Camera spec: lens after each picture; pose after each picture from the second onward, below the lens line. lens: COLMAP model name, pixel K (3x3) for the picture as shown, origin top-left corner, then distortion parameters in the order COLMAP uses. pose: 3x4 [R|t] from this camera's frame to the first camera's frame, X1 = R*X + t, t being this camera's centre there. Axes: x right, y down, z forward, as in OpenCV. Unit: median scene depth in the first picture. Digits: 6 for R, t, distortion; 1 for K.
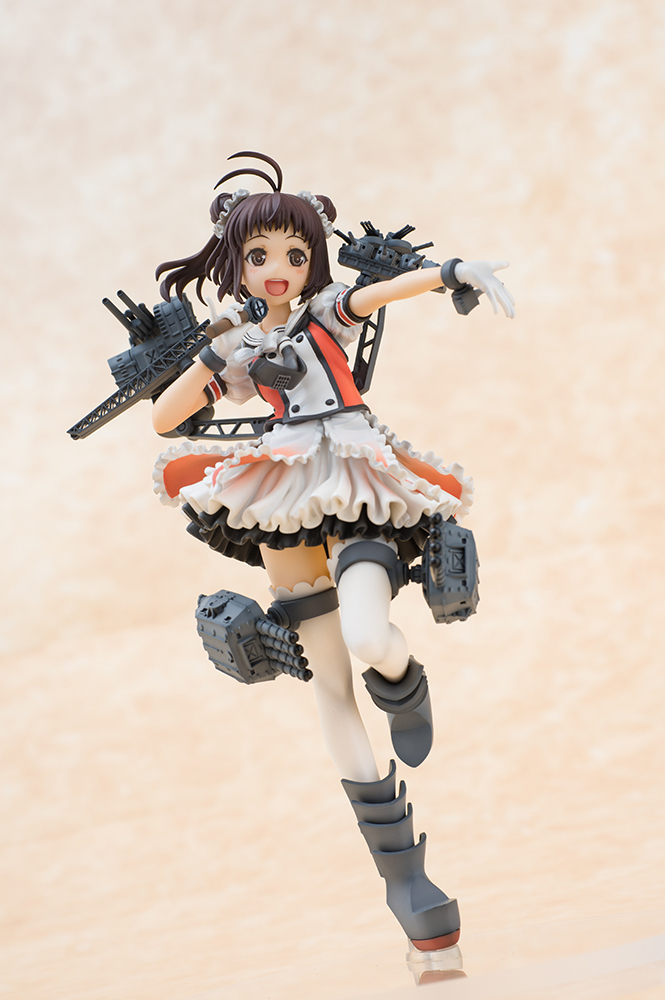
lens RADIAL K [[2160.0, 0, 304.1], [0, 2160.0, 496.9], [0, 0, 1]] dist [0.057598, 0.218766]
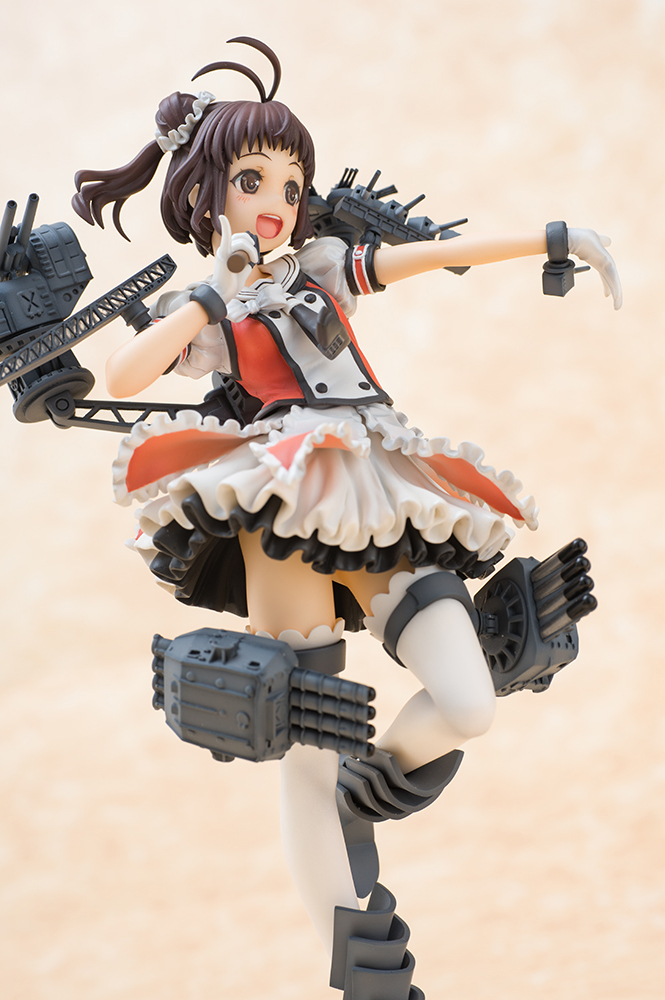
lens RADIAL K [[2160.0, 0, 304.1], [0, 2160.0, 496.9], [0, 0, 1]] dist [0.057598, 0.218766]
pose [[0.833039, 0.126969, 0.538447, -0.389414], [-0.066771, 0.989267, -0.129972, 0.089048], [-0.549170, 0.072320, 0.832575, 0.391910]]
